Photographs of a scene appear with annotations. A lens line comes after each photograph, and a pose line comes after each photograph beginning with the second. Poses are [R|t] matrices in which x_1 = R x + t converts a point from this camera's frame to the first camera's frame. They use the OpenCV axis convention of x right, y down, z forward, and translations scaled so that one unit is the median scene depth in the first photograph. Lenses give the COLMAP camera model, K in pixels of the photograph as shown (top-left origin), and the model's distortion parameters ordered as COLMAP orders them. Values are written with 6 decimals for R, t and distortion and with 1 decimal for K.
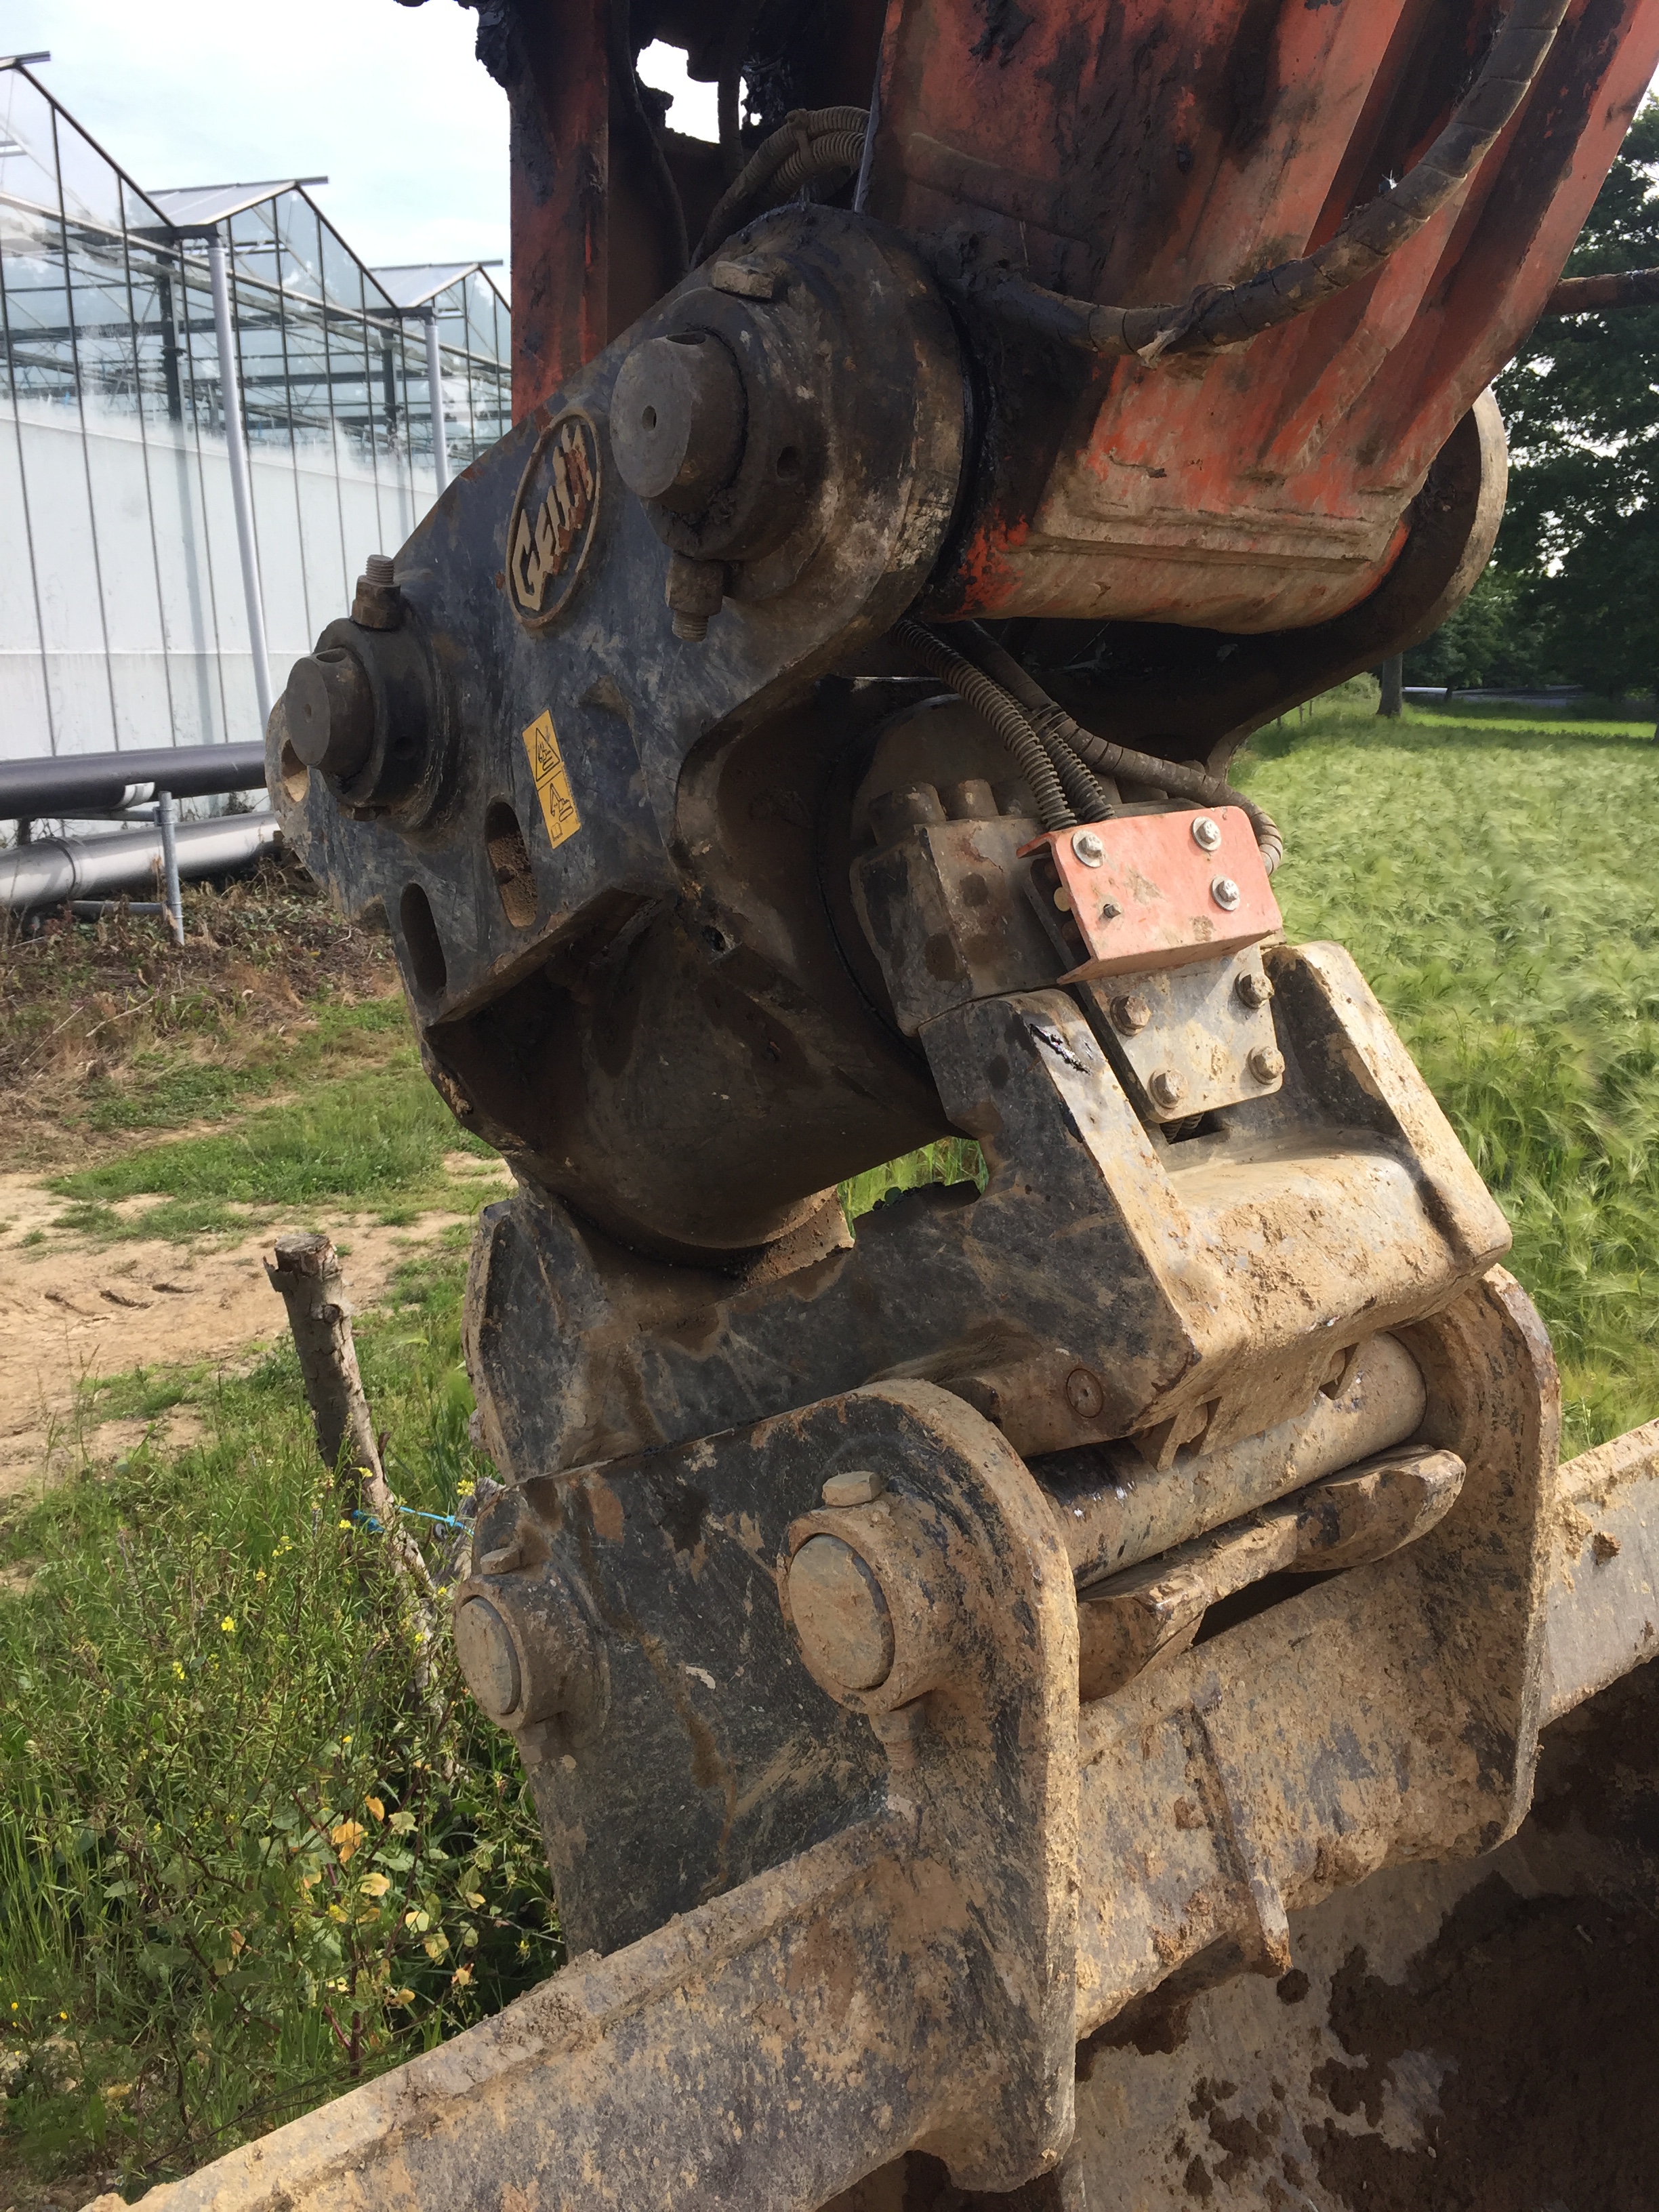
lens RADIAL K [[1898.3, 0, 844.0], [0, 1898.3, 1121.0], [0, 0, 1]] dist [0.078693, -0.108451]
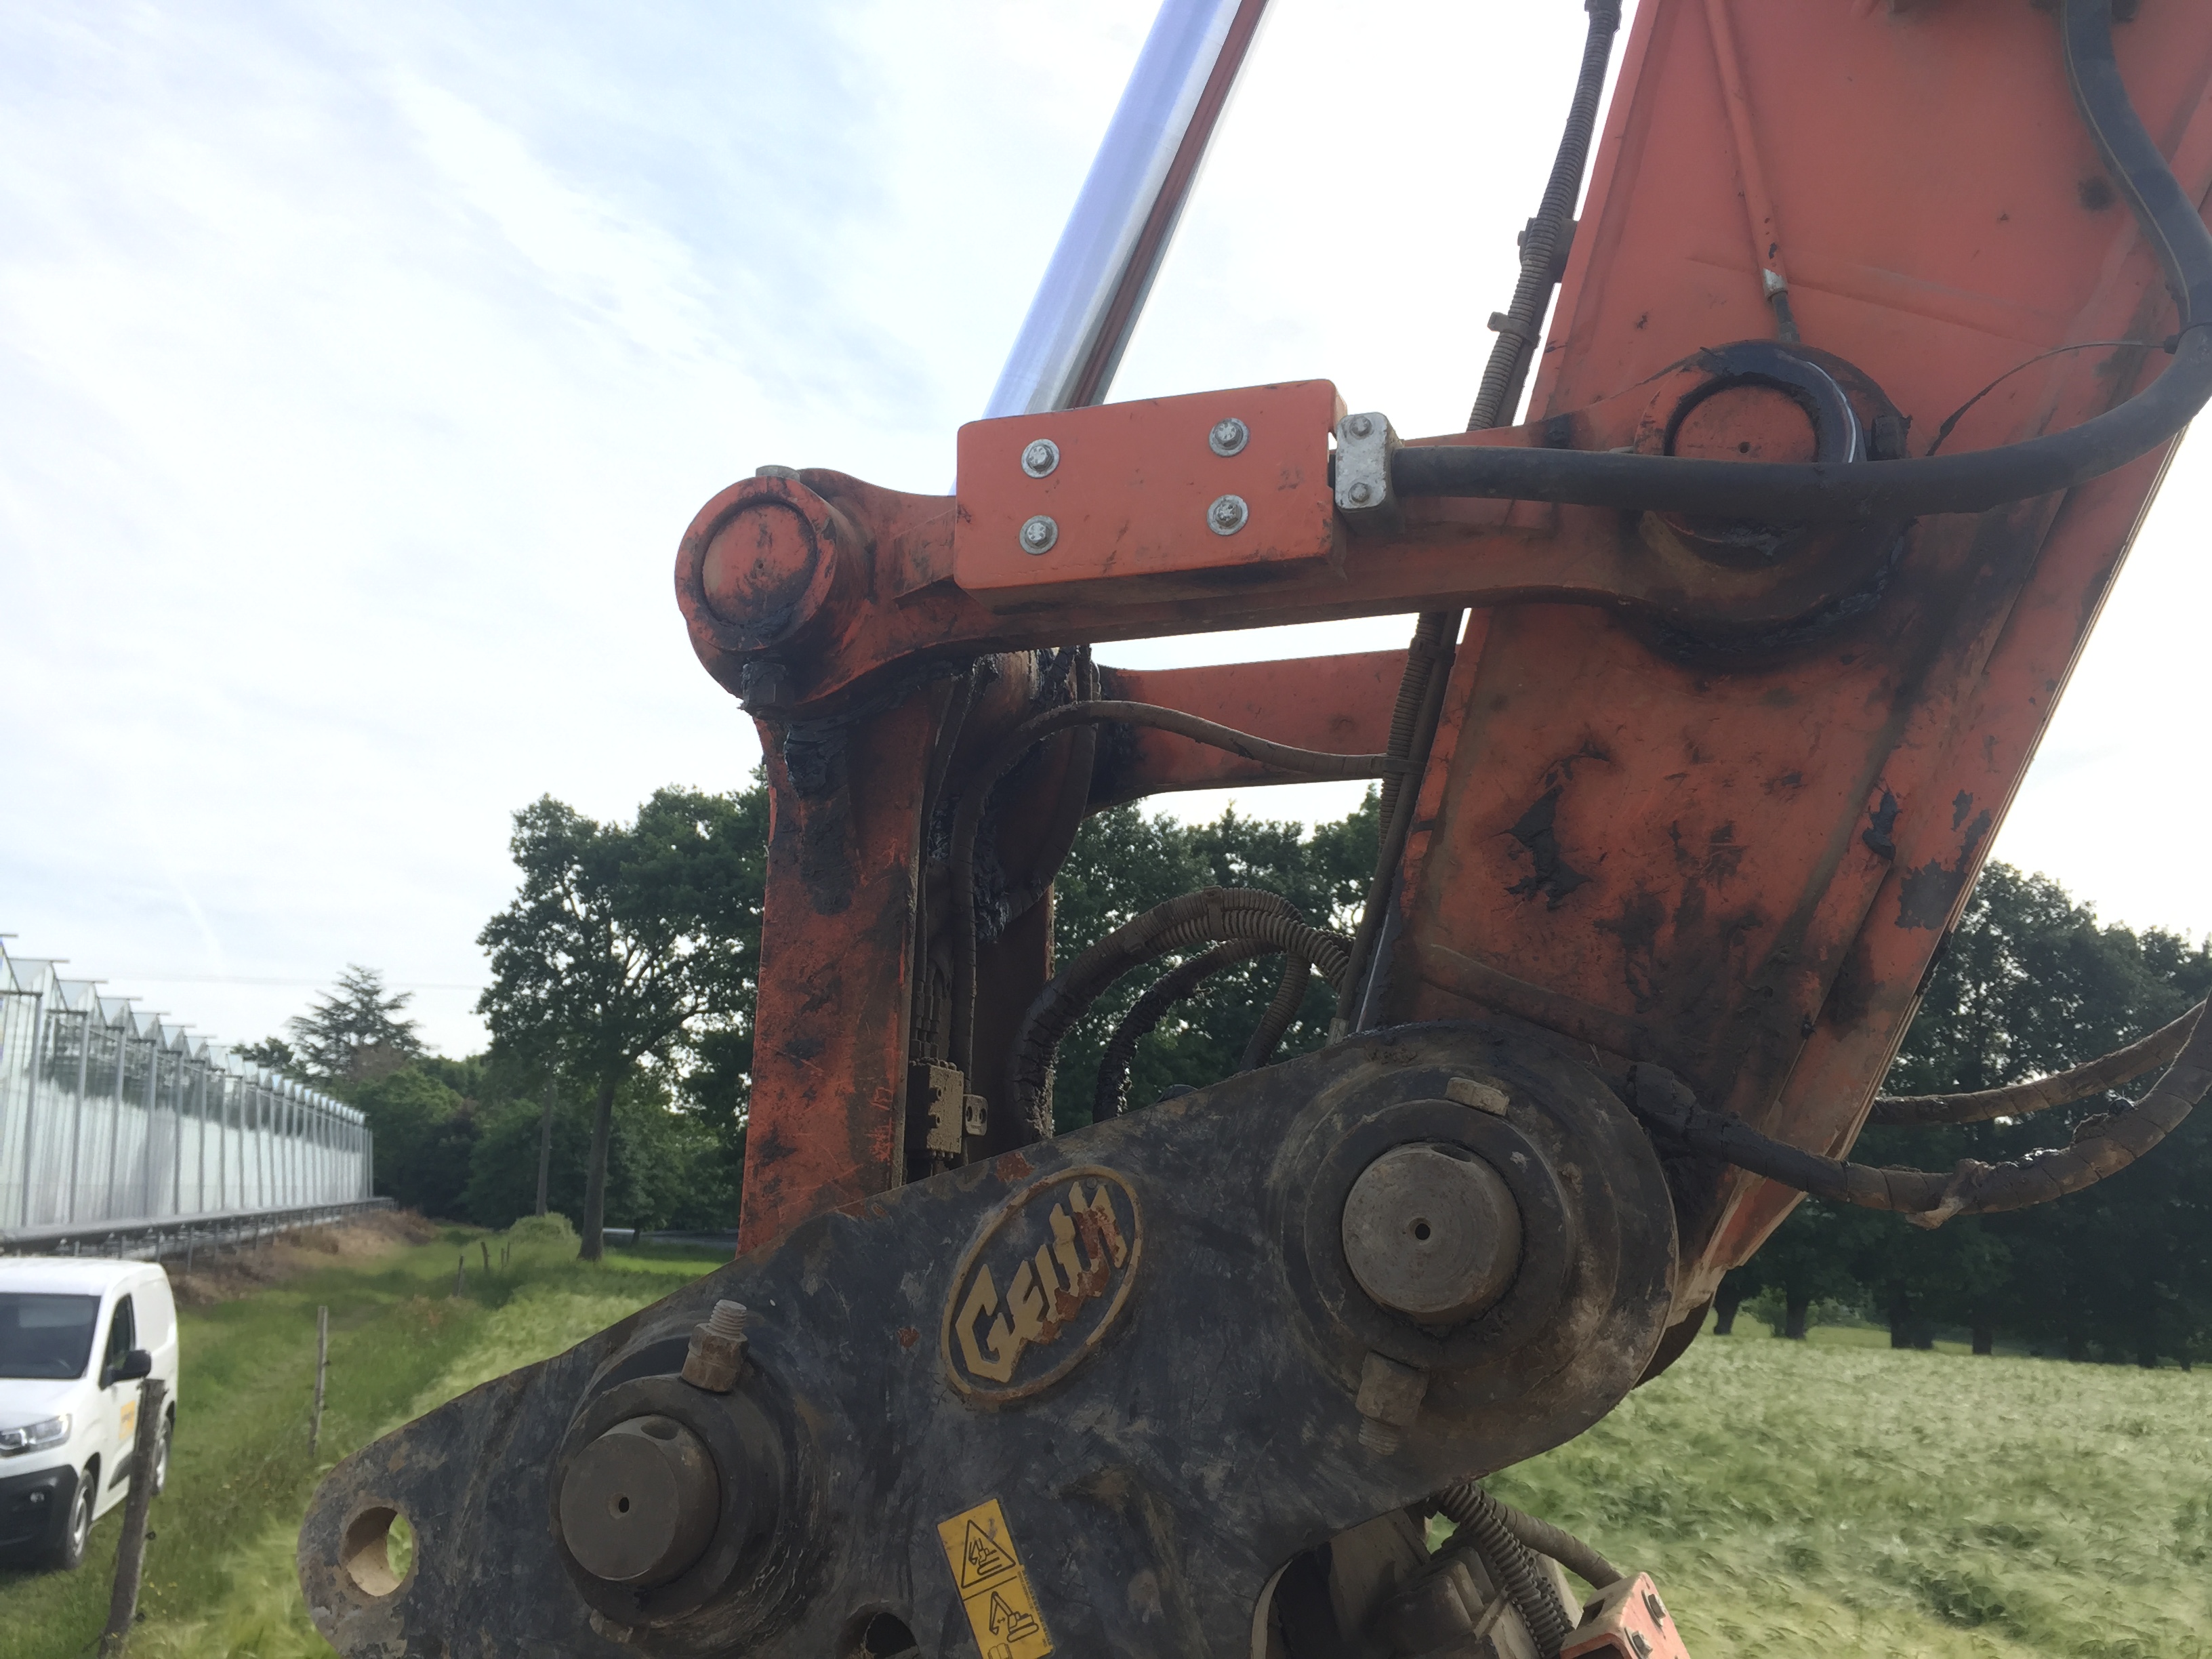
lens RADIAL K [[1898.3, 0, 1103.1], [0, 1898.3, 836.7], [0, 0, 1]] dist [0.078693, -0.108451]
pose [[0.853450, 0.121115, 0.506907, -0.092523], [0.097075, 0.918661, -0.382935, -0.025163], [-0.512055, 0.376024, 0.772273, 0.035311]]
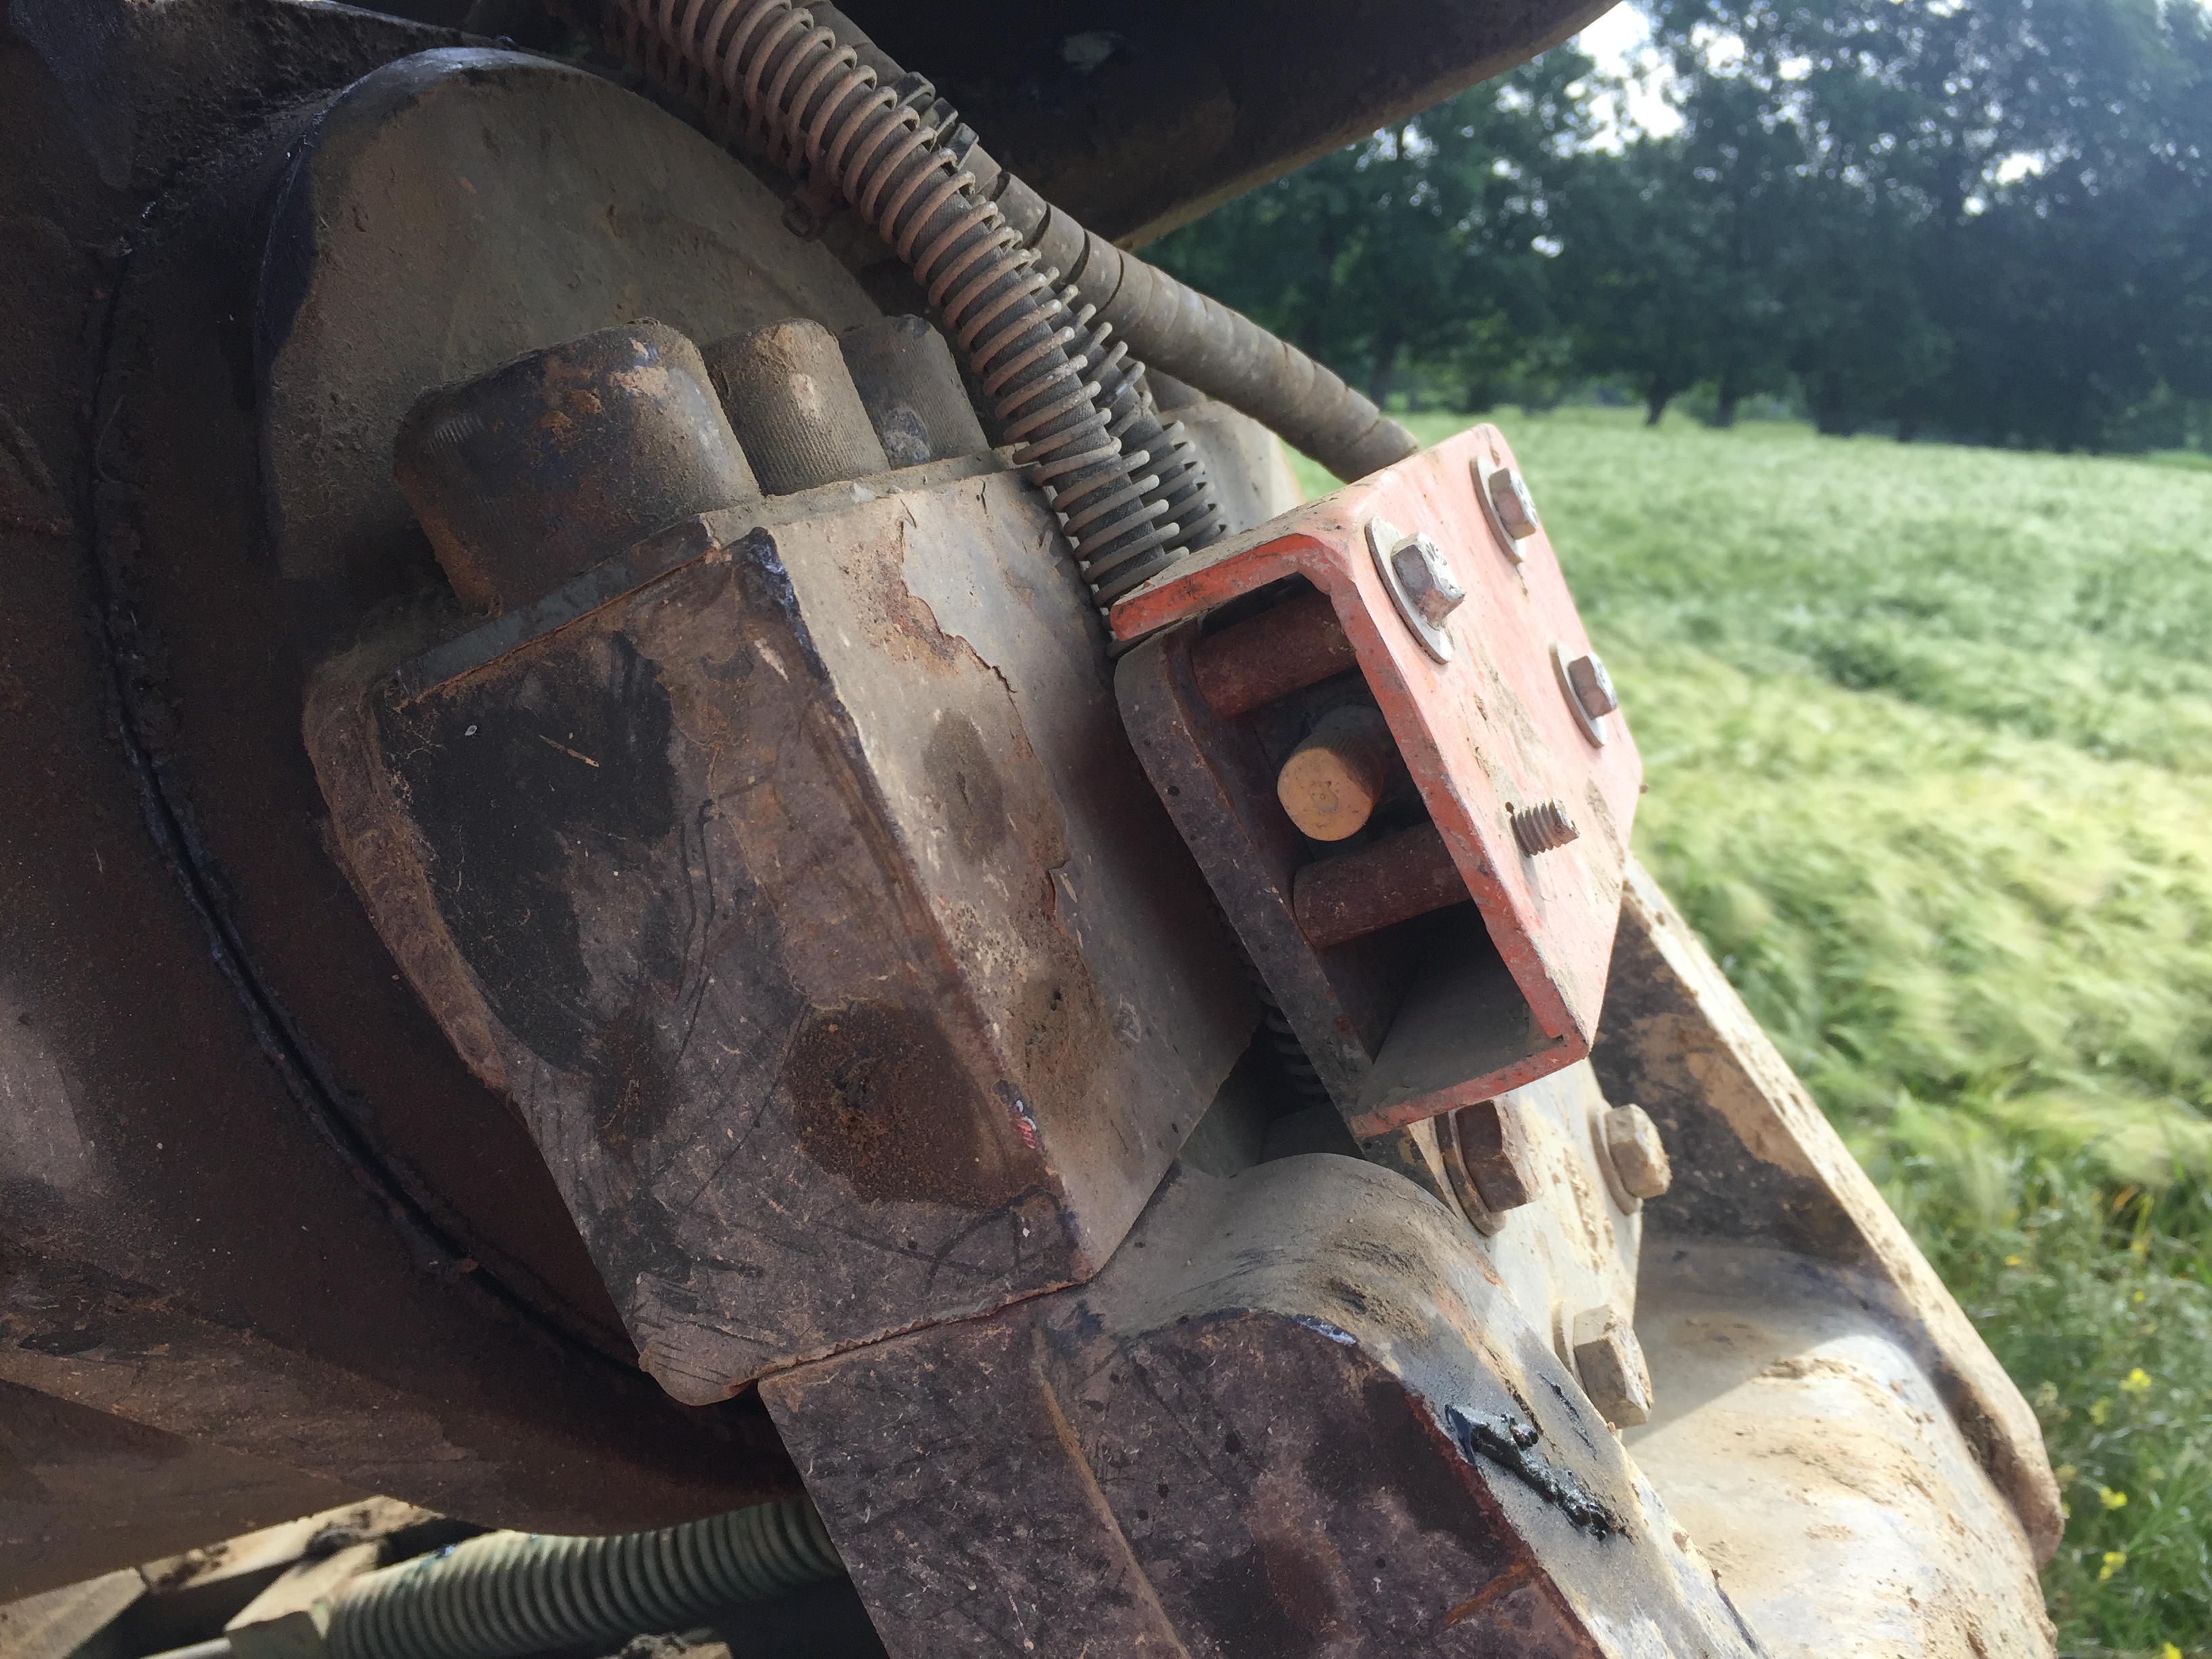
lens RADIAL K [[1898.3, 0, 1106.5], [0, 1898.3, 836.3], [0, 0, 1]] dist [0.078693, -0.108451]
pose [[0.835753, -0.123653, 0.535002, -0.006438], [0.103732, 0.992325, 0.067307, -0.019186], [-0.539219, -0.000755, 0.842166, 0.117792]]
